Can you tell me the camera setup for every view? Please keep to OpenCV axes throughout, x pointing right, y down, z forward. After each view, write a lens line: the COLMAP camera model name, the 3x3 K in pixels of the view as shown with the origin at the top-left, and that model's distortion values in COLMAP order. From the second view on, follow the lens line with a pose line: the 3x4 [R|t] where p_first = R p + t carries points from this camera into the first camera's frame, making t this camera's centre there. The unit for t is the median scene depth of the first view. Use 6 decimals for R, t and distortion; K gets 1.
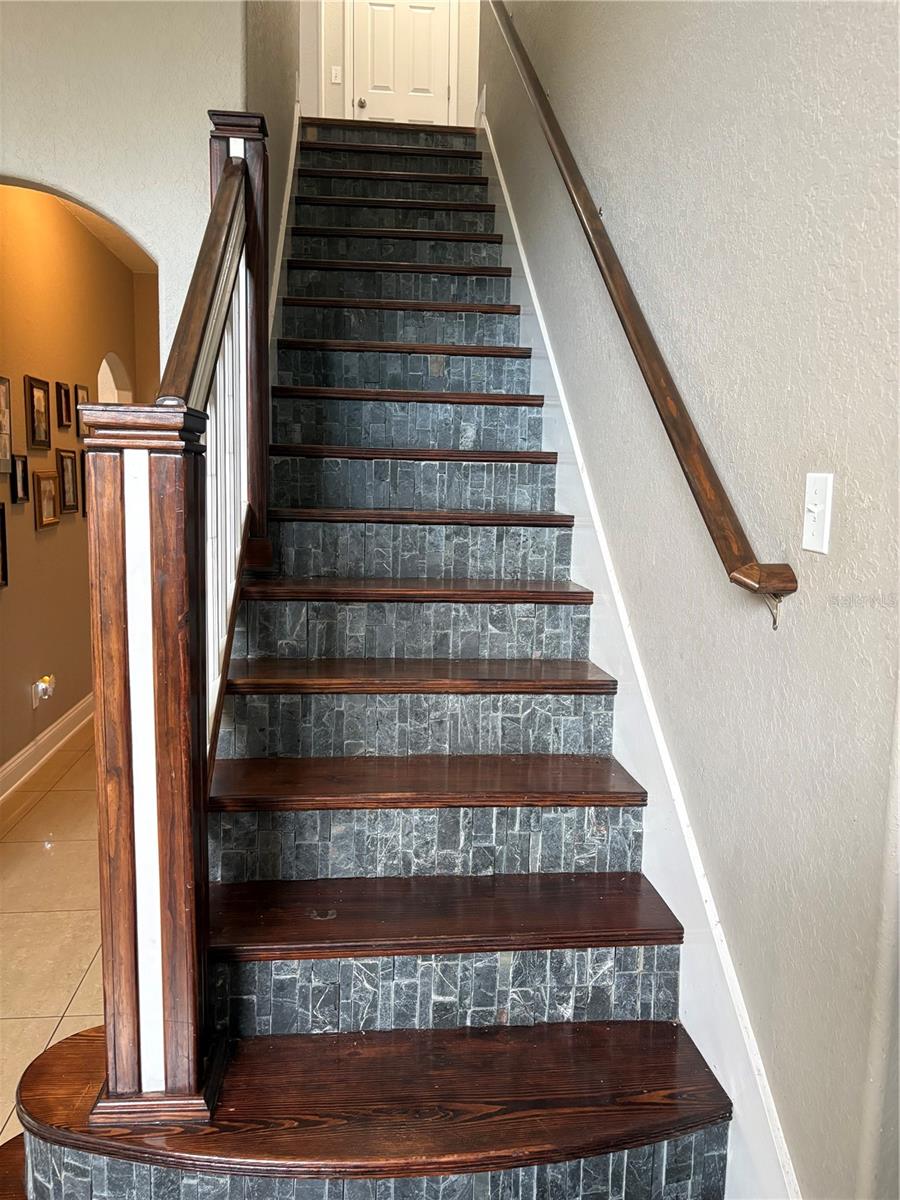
lens RADIAL K [[910.4, 0, 449.5], [0, 910.4, 604.8], [0, 0, 1]] dist [0.006863, 0.000532]
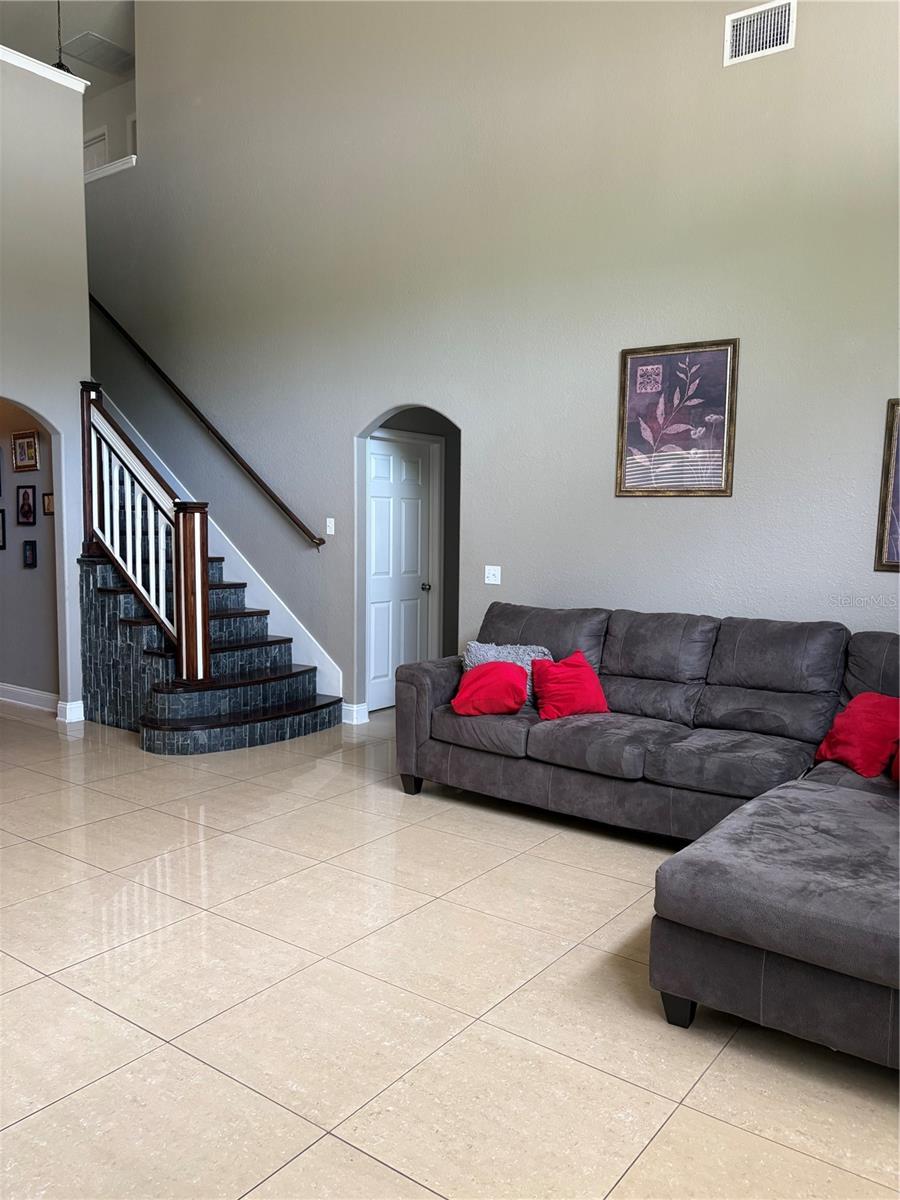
lens RADIAL K [[910.4, 0, 451.3], [0, 910.4, 602.3], [0, 0, 1]] dist [0.006863, 0.000532]
pose [[0.671855, -0.069121, 0.737450, -2.044405], [0.101774, 0.994807, 0.000522, 0.269294], [-0.733657, 0.074703, 0.675401, -2.015366]]
